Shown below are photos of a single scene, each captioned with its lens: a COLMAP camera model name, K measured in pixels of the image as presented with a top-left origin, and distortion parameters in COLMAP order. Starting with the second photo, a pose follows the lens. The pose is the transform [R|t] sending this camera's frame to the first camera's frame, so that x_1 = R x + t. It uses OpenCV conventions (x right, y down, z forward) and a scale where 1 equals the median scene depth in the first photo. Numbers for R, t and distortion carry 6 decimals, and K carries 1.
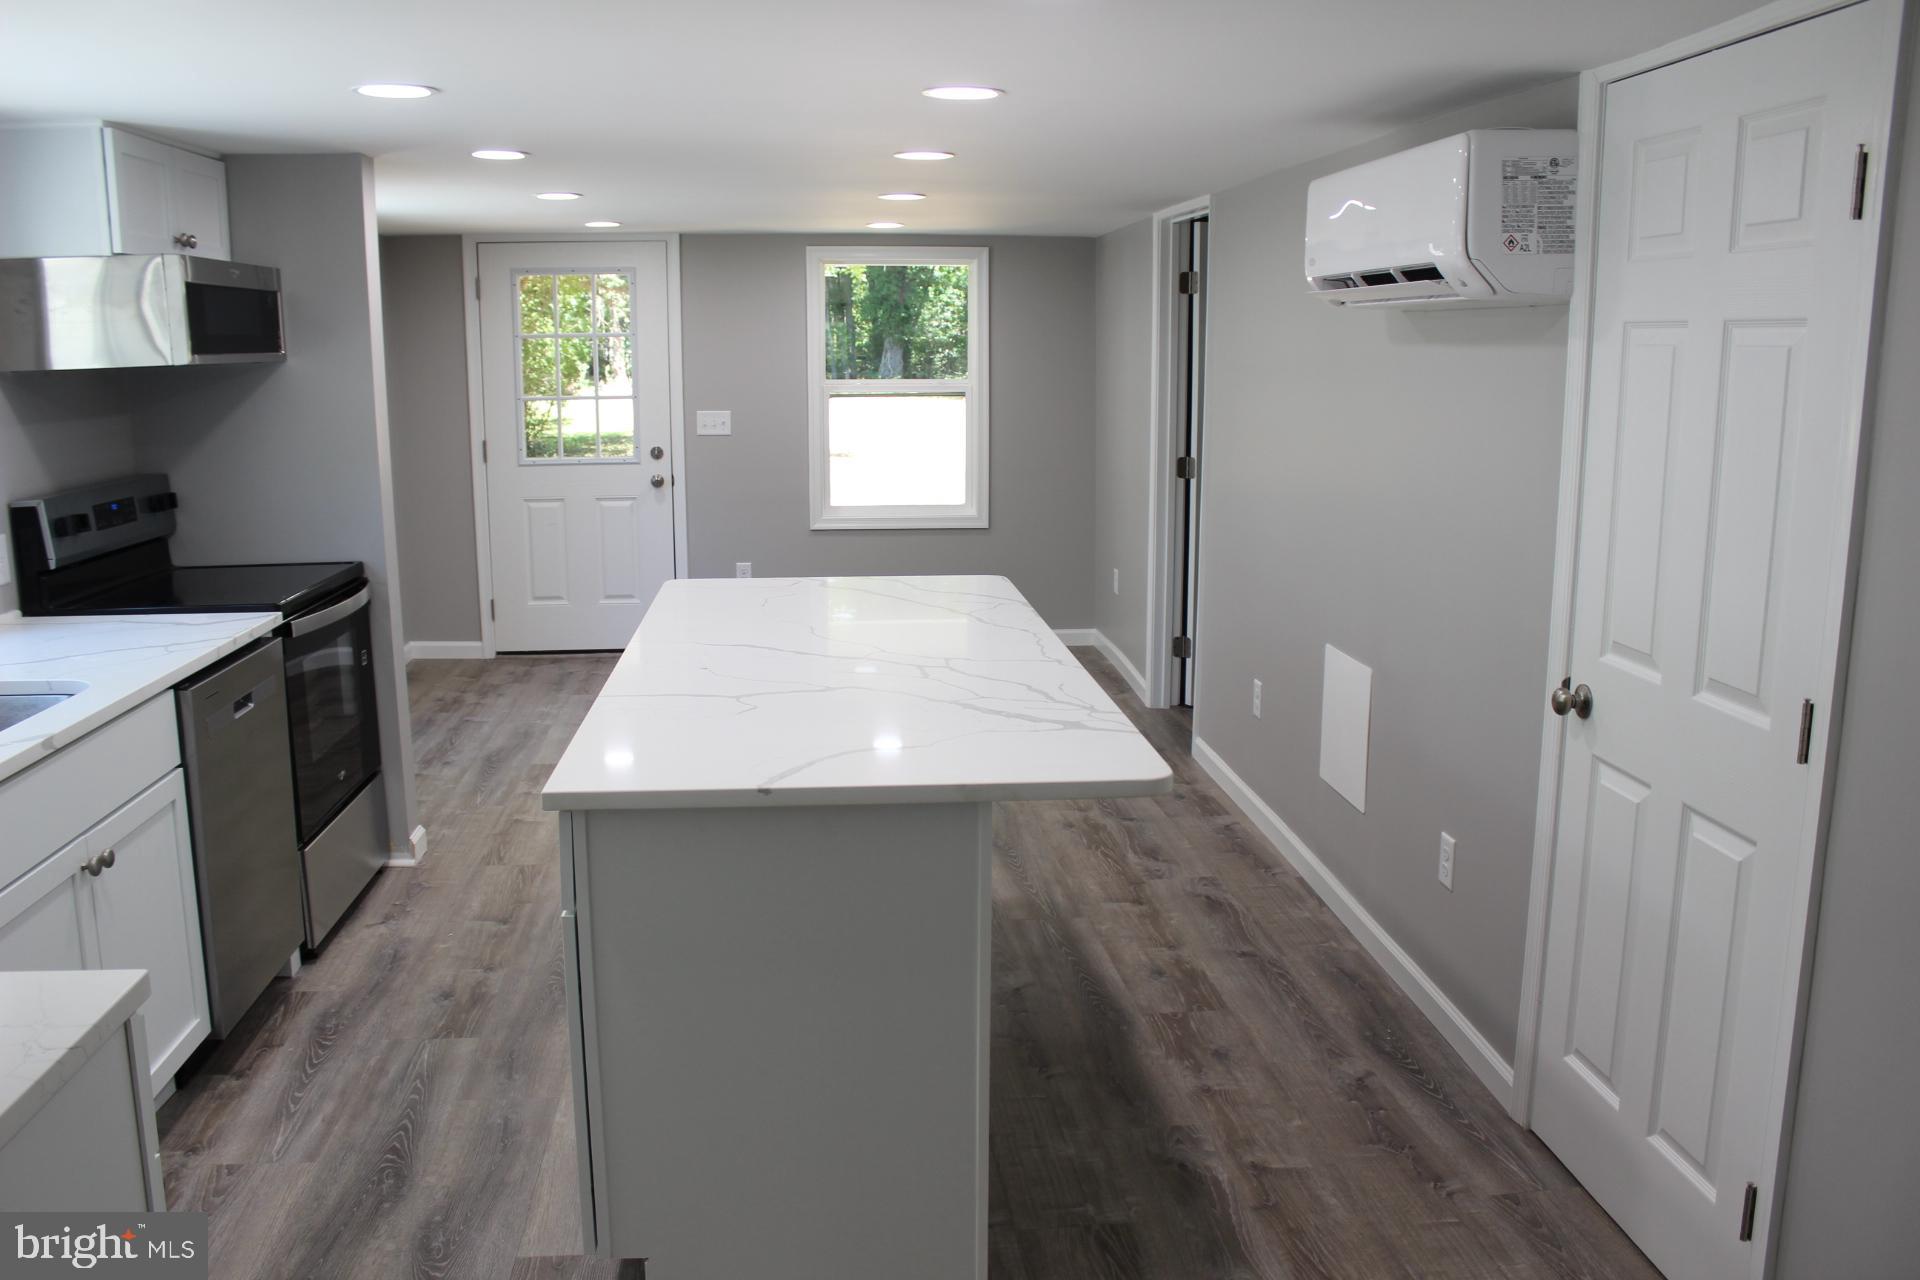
lens RADIAL K [[1593.6, 0, 950.8], [0, 1593.6, 657.9], [0, 0, 1]] dist [-0.164877, 0.146361]
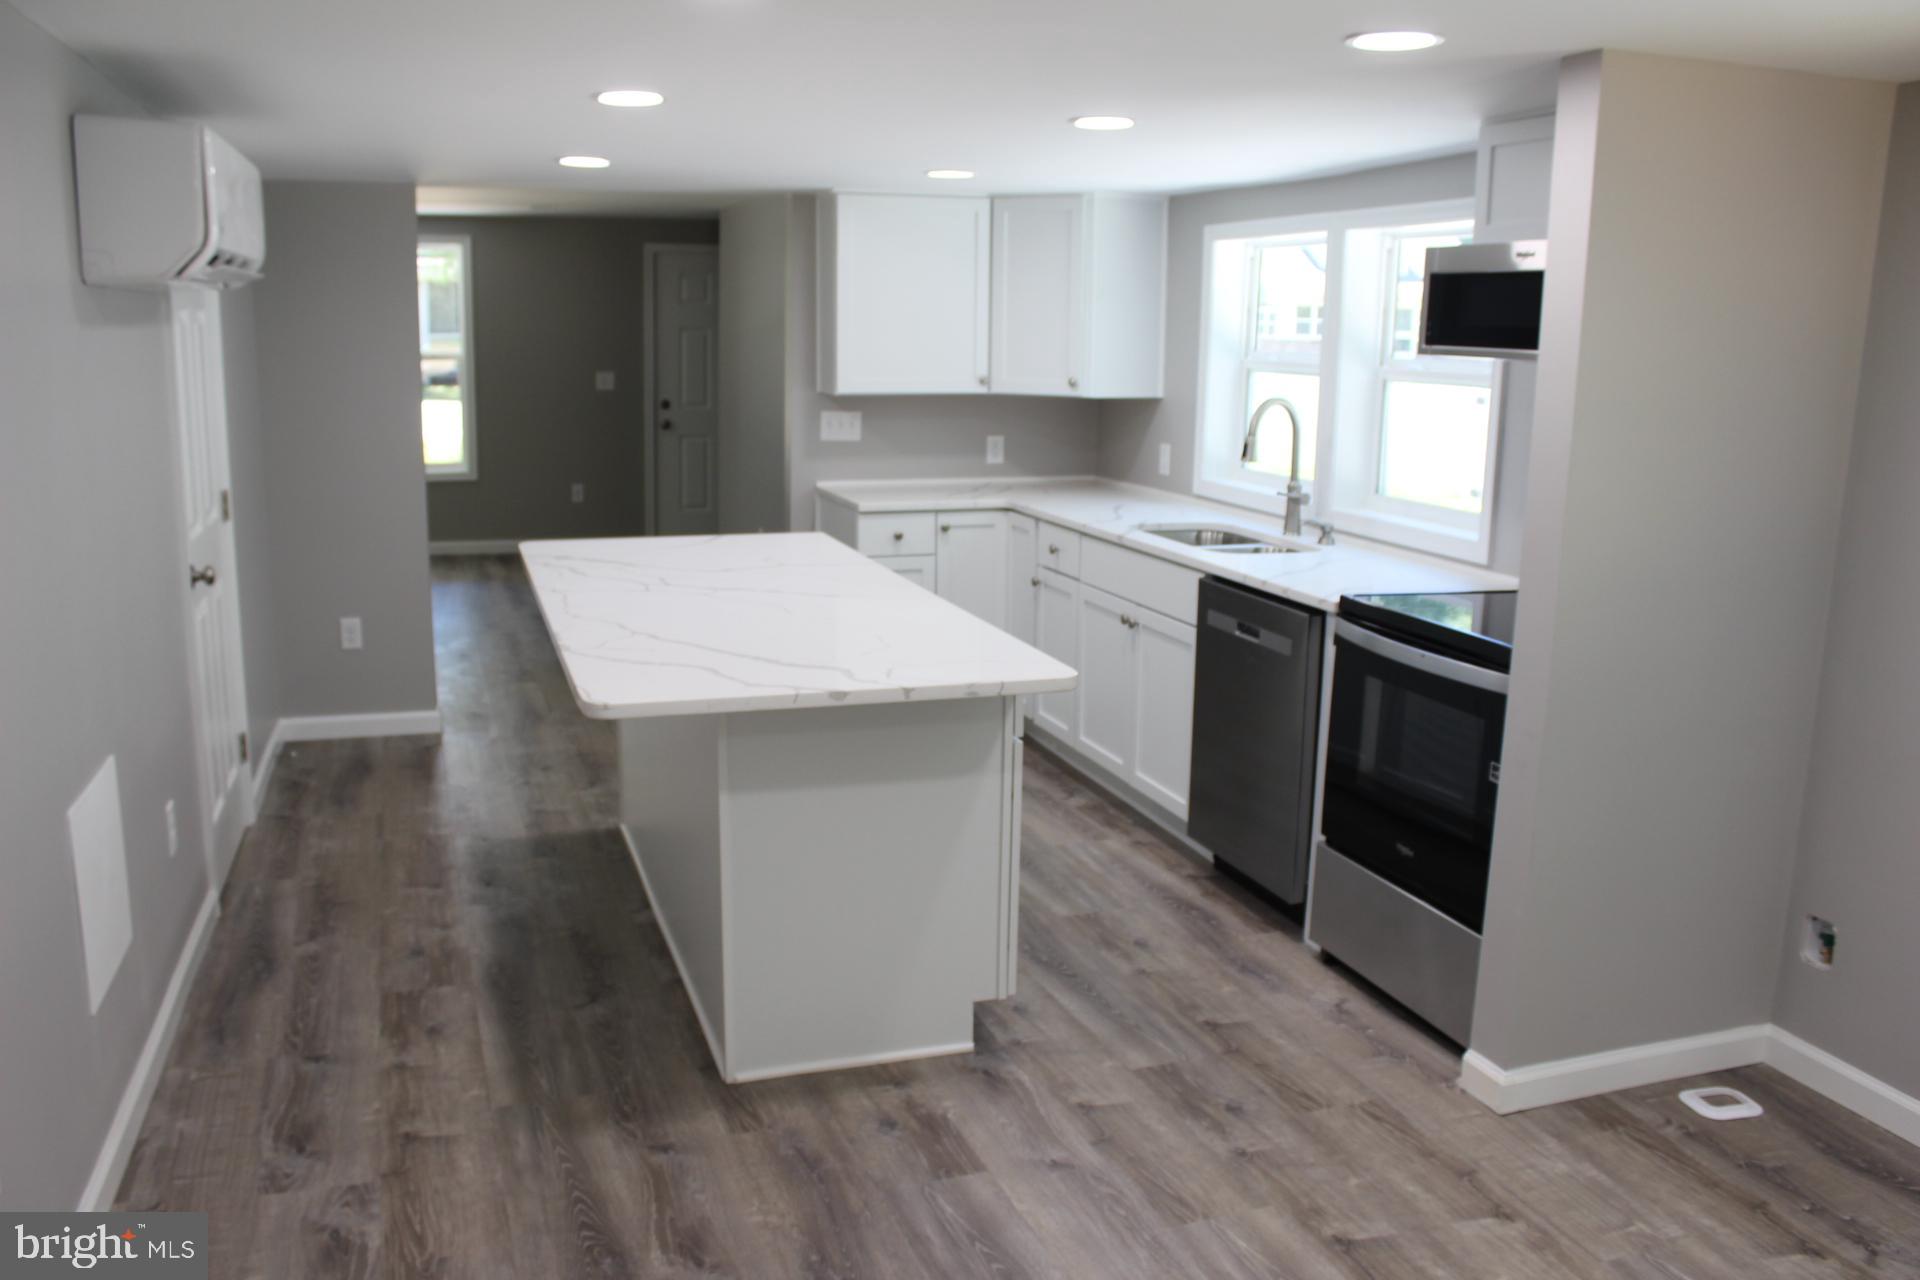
lens RADIAL K [[1593.6, 0, 946.2], [0, 1593.6, 656.3], [0, 0, 1]] dist [-0.164877, 0.146361]
pose [[-0.974956, 0.030881, -0.220242, 0.034904], [-0.058412, 0.919988, 0.387569, -0.350115], [0.214588, 0.390728, -0.895145, 1.738472]]
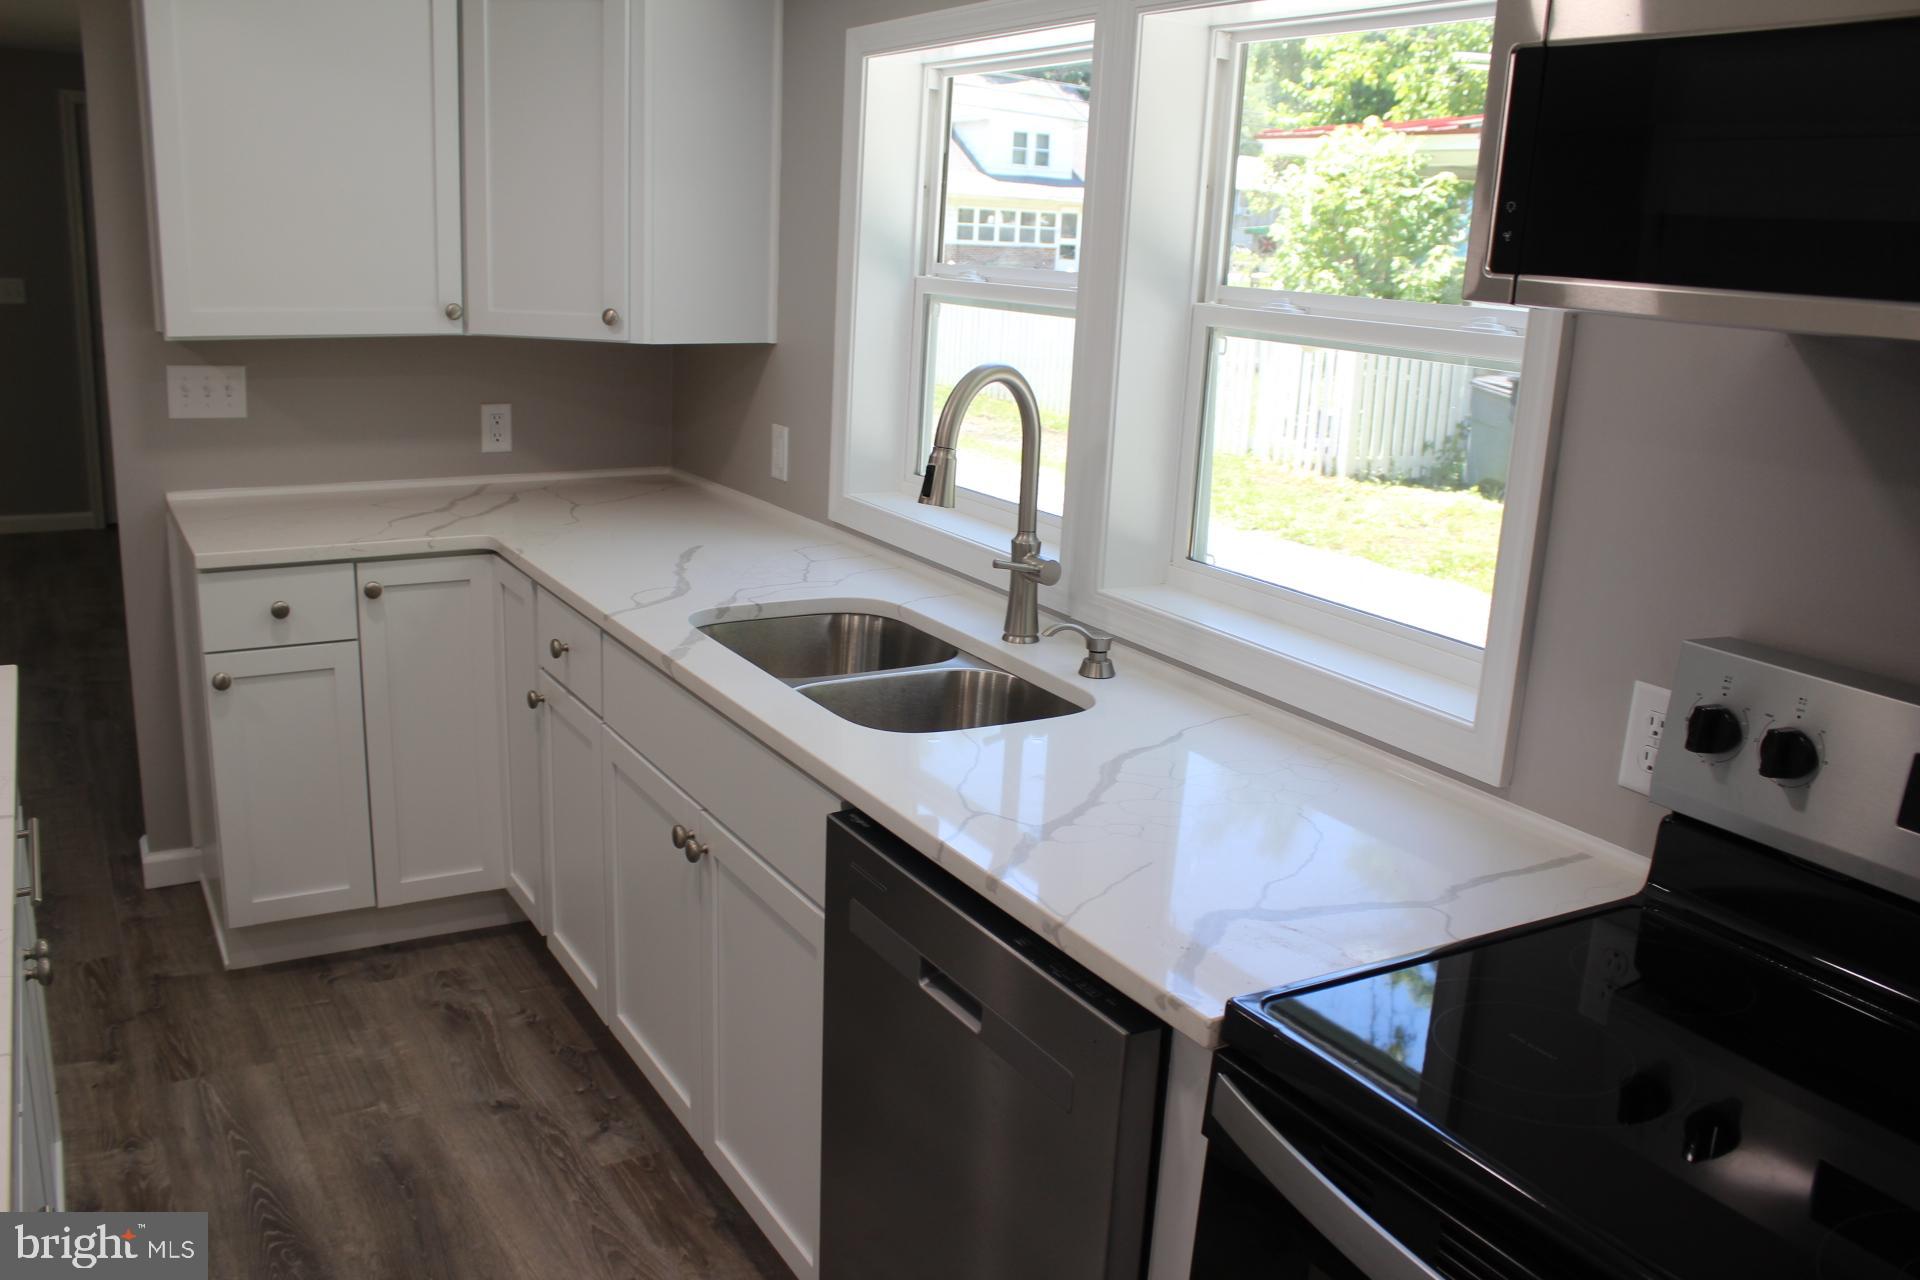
lens RADIAL K [[1593.6, 0, 944.9], [0, 1593.6, 650.5], [0, 0, 1]] dist [-0.164877, 0.146361]
pose [[-0.906999, 0.067599, -0.415673, -0.221777], [-0.125158, 0.899168, 0.419323, -0.225447], [0.402106, 0.432350, -0.807084, 1.136624]]
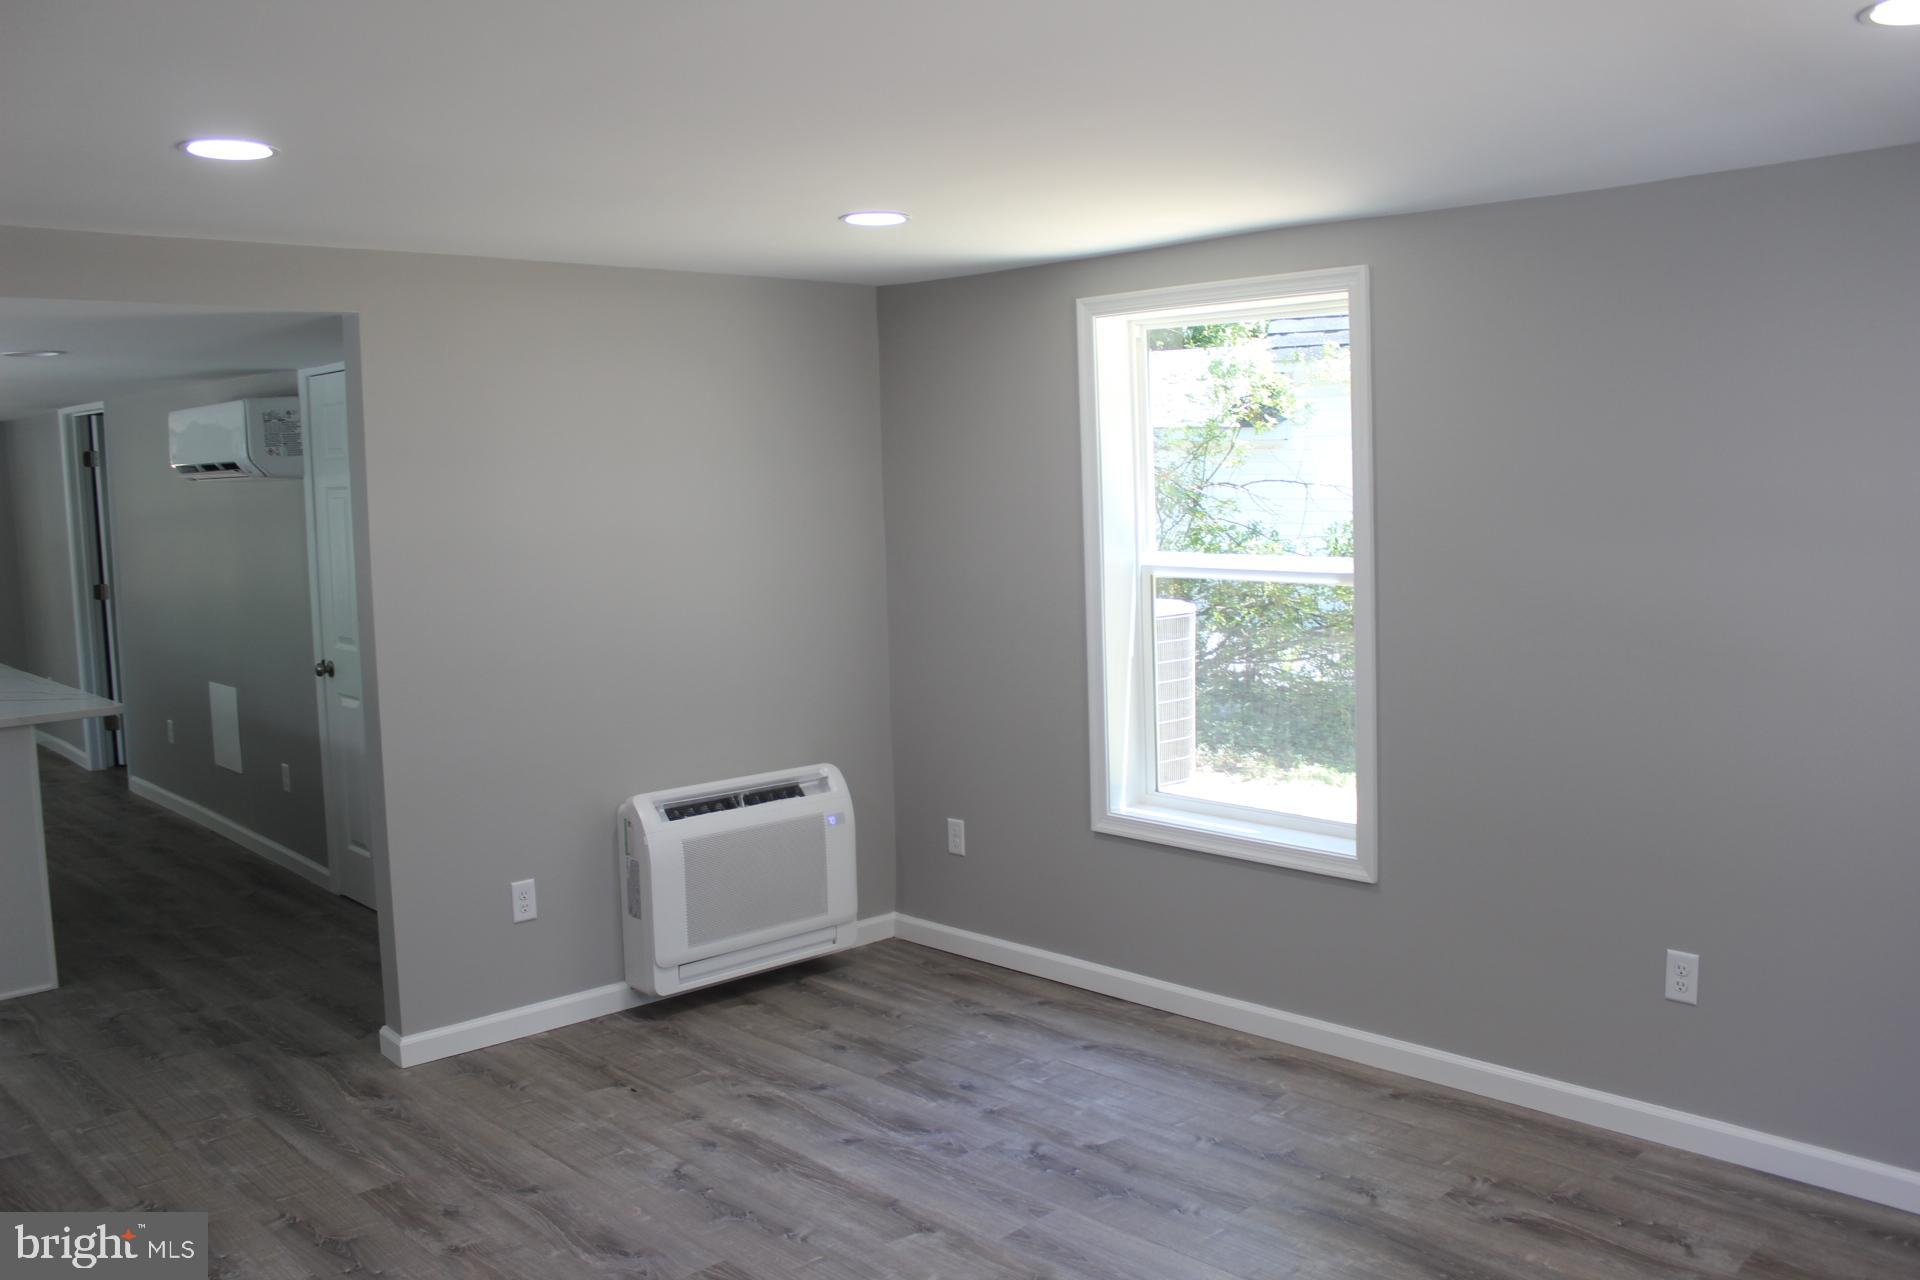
lens RADIAL K [[1593.6, 0, 953.8], [0, 1593.6, 649.6], [0, 0, 1]] dist [-0.164877, 0.146361]
pose [[0.785798, -0.085731, 0.612513, -0.149428], [0.140436, 0.989211, -0.041711, 0.147164], [-0.602328, 0.118796, 0.789359, -0.814836]]
